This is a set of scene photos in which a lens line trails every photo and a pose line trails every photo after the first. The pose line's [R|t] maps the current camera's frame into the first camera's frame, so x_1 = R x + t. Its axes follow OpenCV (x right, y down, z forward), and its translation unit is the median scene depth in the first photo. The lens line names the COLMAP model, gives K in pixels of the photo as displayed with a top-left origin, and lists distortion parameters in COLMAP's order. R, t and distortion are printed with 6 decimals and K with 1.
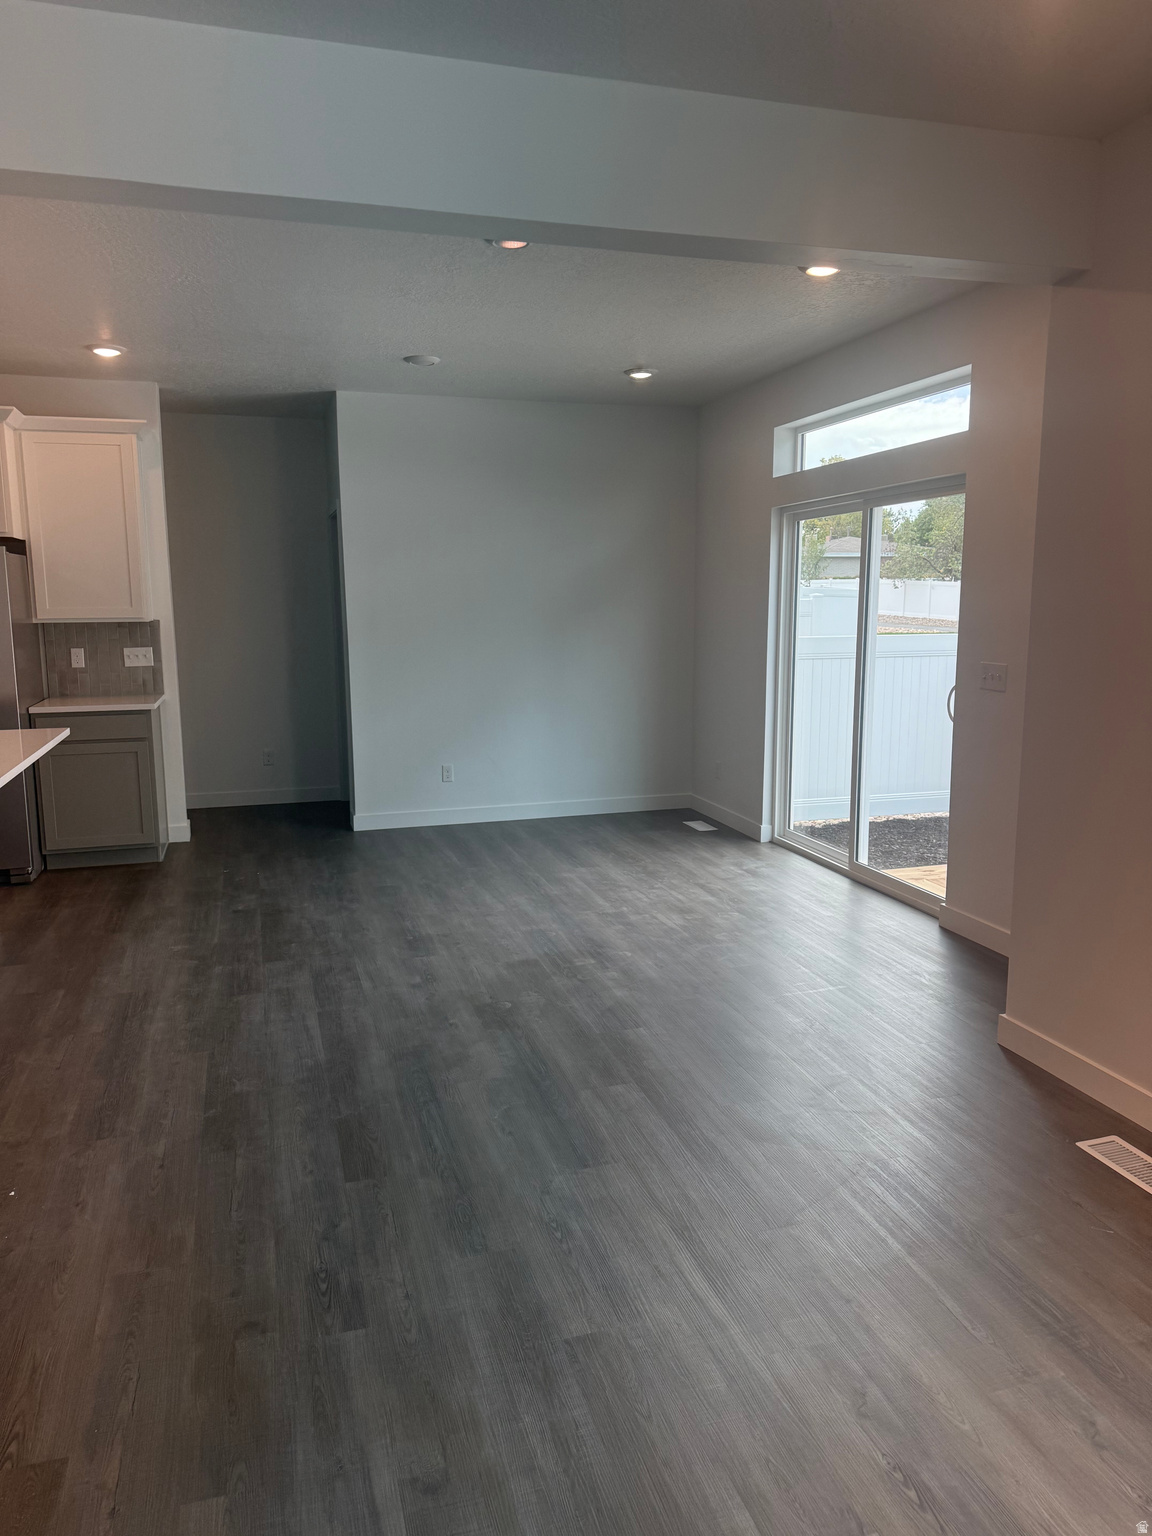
lens RADIAL K [[1065.1, 0, 576.0], [0, 1065.1, 768.0], [0, 0, 1]] dist [0.139445, -0.262550]
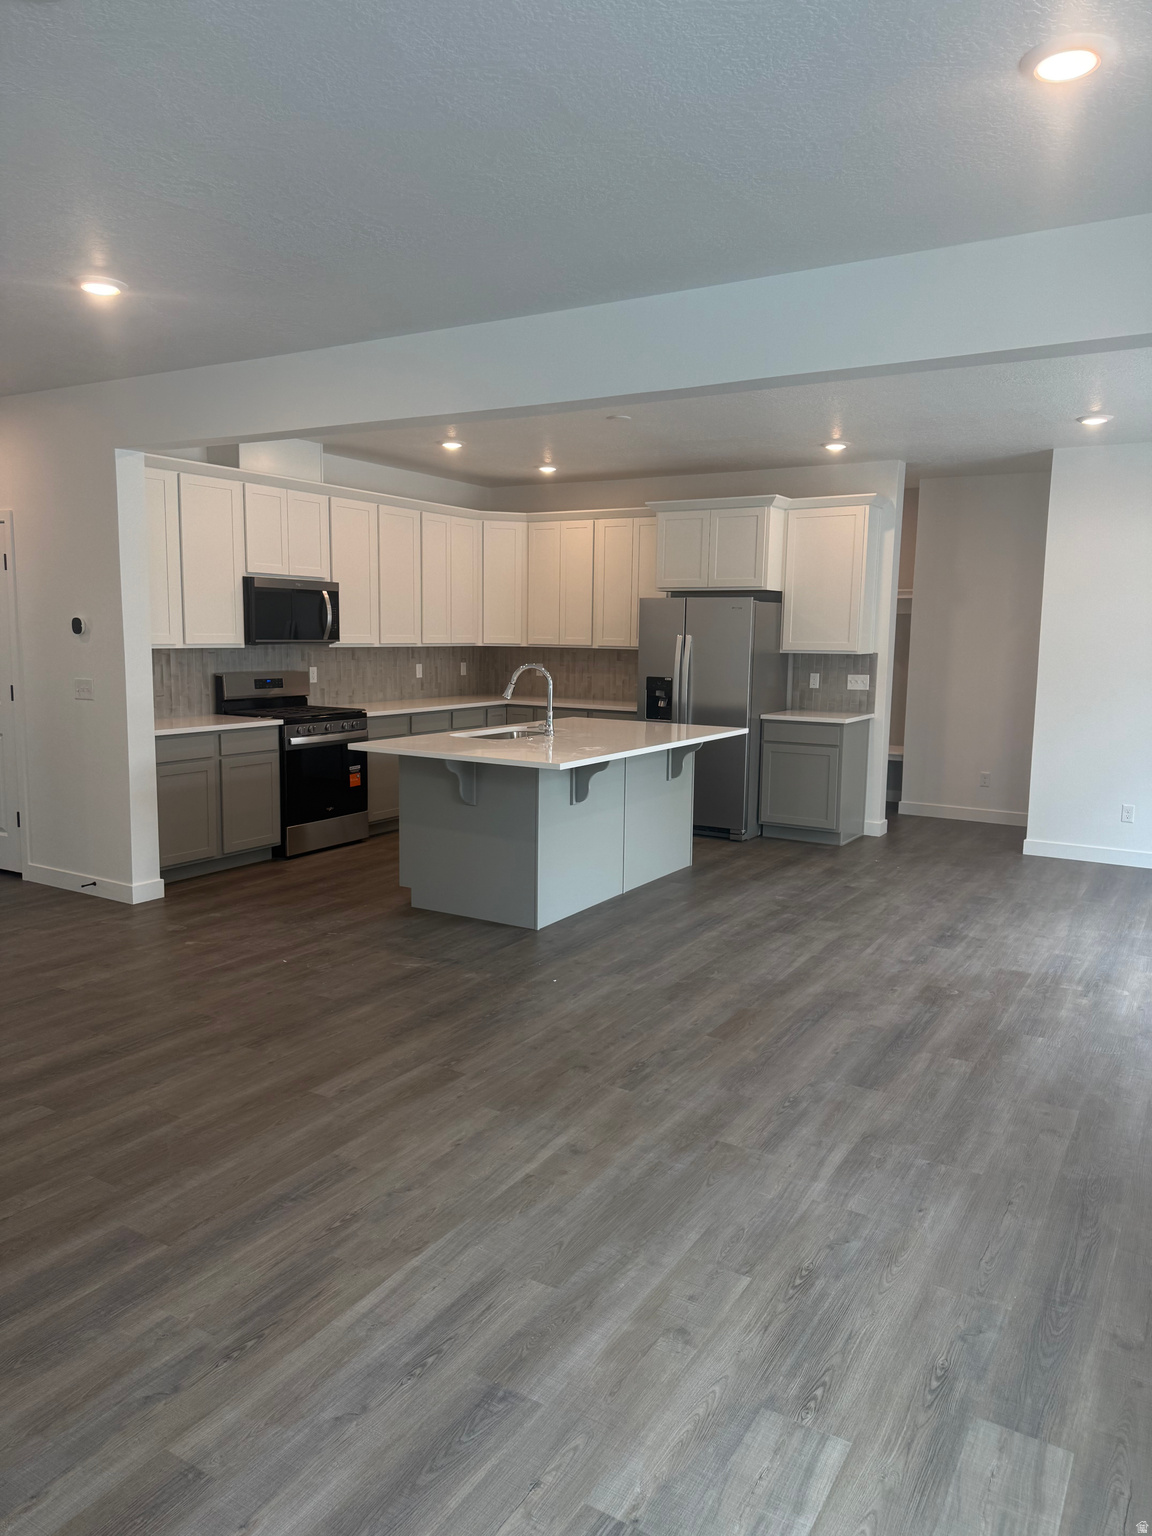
lens RADIAL K [[1065.1, 0, 576.0], [0, 1065.1, 768.0], [0, 0, 1]] dist [0.139445, -0.262550]
pose [[0.662805, 0.112580, -0.740281, 0.466962], [-0.134896, 0.990410, 0.029841, 0.002914], [0.736541, 0.080082, 0.671636, -0.090584]]
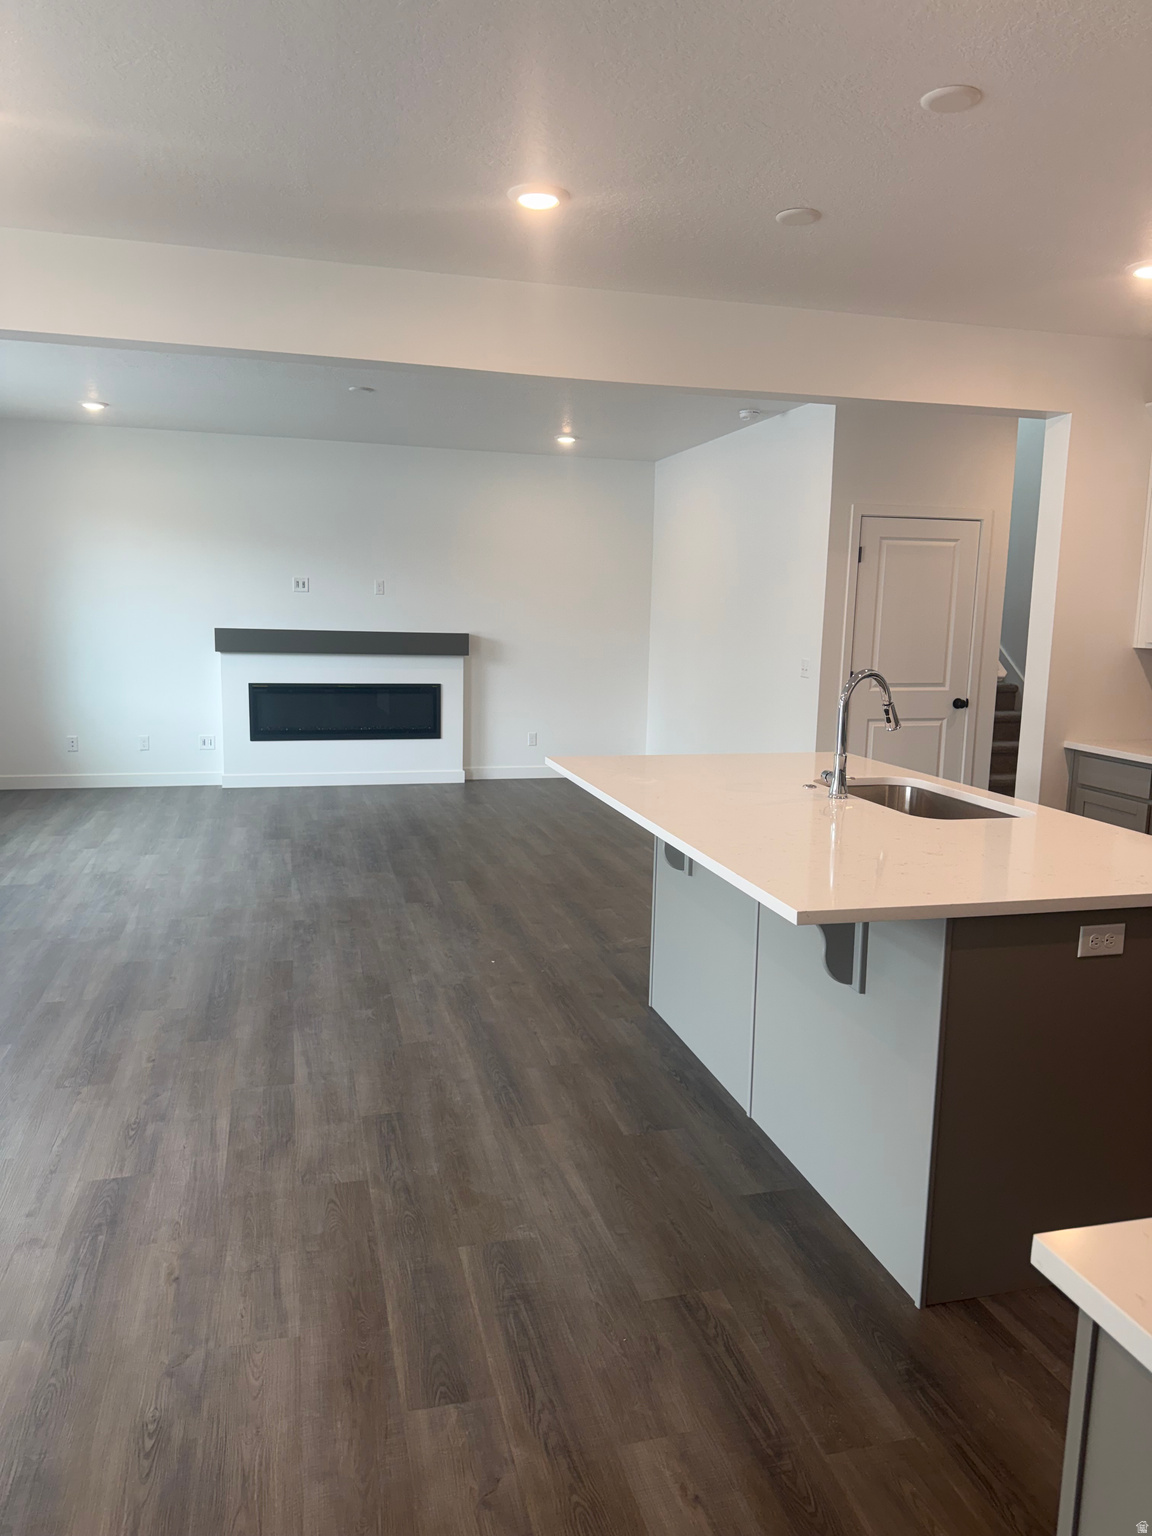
lens RADIAL K [[1065.1, 0, 576.0], [0, 1065.1, 768.0], [0, 0, 1]] dist [0.139445, -0.262550]
pose [[-0.999334, -0.019410, 0.030897, -0.450710], [-0.009030, 0.951988, 0.306003, -0.258511], [-0.035353, 0.305520, -0.951529, 1.609120]]
